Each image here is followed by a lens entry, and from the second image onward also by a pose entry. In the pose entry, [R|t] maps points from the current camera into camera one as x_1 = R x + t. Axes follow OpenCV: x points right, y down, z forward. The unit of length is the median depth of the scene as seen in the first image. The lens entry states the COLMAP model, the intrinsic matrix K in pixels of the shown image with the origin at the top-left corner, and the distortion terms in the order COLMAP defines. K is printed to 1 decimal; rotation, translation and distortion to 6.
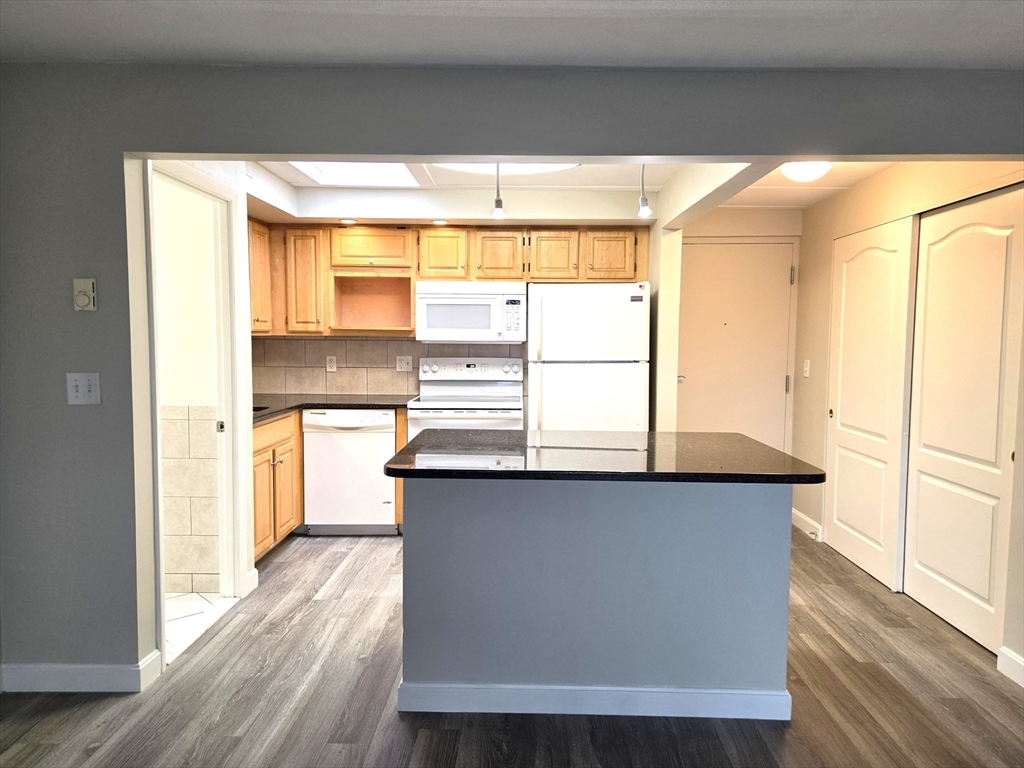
lens RADIAL K [[715.0, 0, 512.0], [0, 715.0, 384.0], [0, 0, 1]] dist [0.071751, -0.070291]
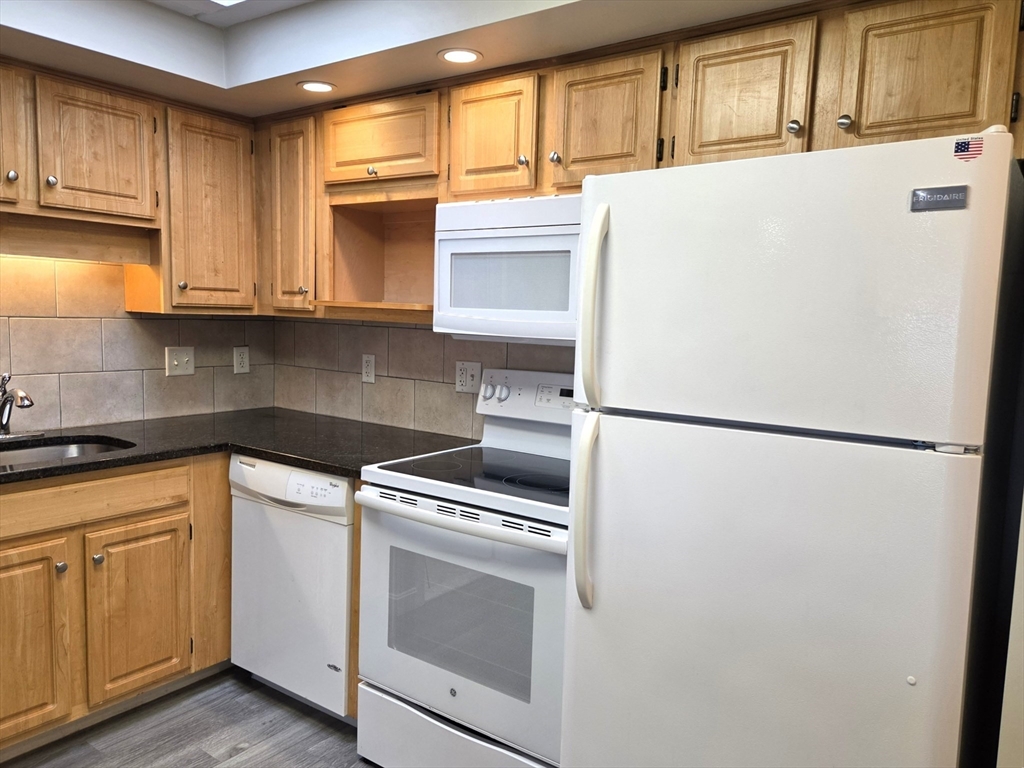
lens RADIAL K [[741.1, 0, 512.0], [0, 741.1, 384.0], [0, 0, 1]] dist [0.079529, -0.080092]
pose [[0.814076, 0.076407, -0.575710, 0.190096], [-0.066036, 0.997057, 0.038951, -0.049625], [0.576992, 0.006308, 0.816726, 0.634869]]
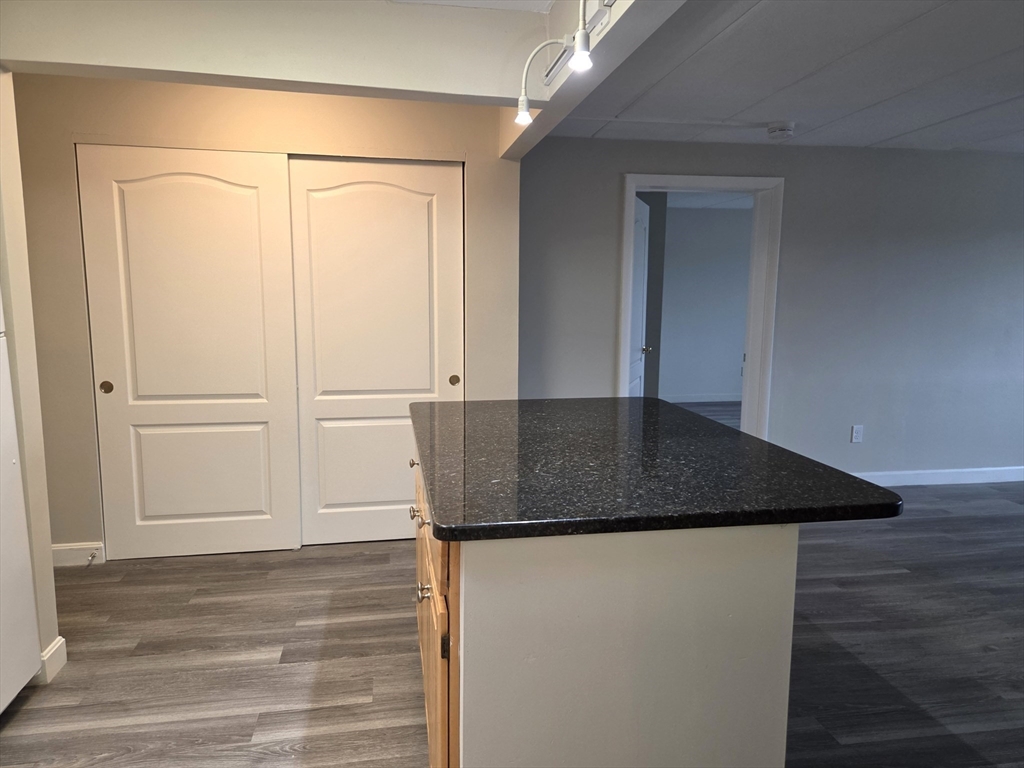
lens RADIAL K [[715.0, 0, 512.0], [0, 715.0, 384.0], [0, 0, 1]] dist [0.071751, -0.070291]
pose [[-0.191731, -0.139511, 0.971481, -0.346043], [0.063239, 0.986032, 0.154081, -0.049811], [-0.979408, 0.090978, -0.180231, 0.693579]]
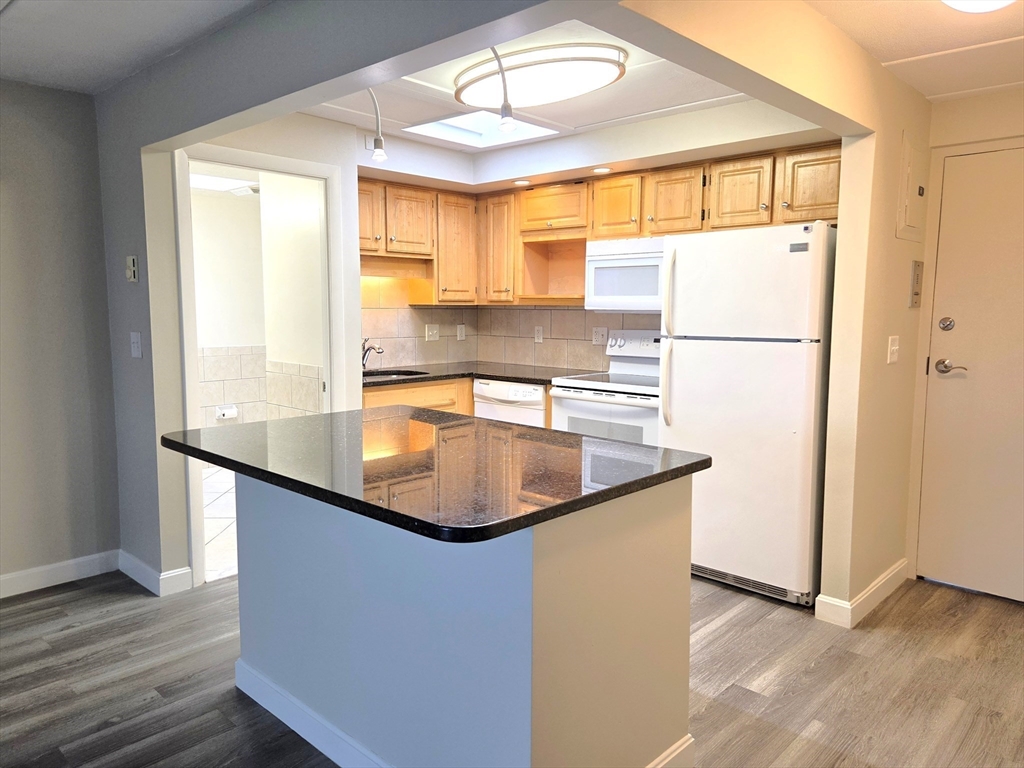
lens RADIAL K [[715.0, 0, 512.0], [0, 715.0, 384.0], [0, 0, 1]] dist [0.071751, -0.070291]
pose [[0.737443, 0.072429, -0.671515, 0.401159], [-0.046582, 0.997320, 0.056414, -0.014935], [0.673801, -0.010322, 0.738840, 0.285085]]
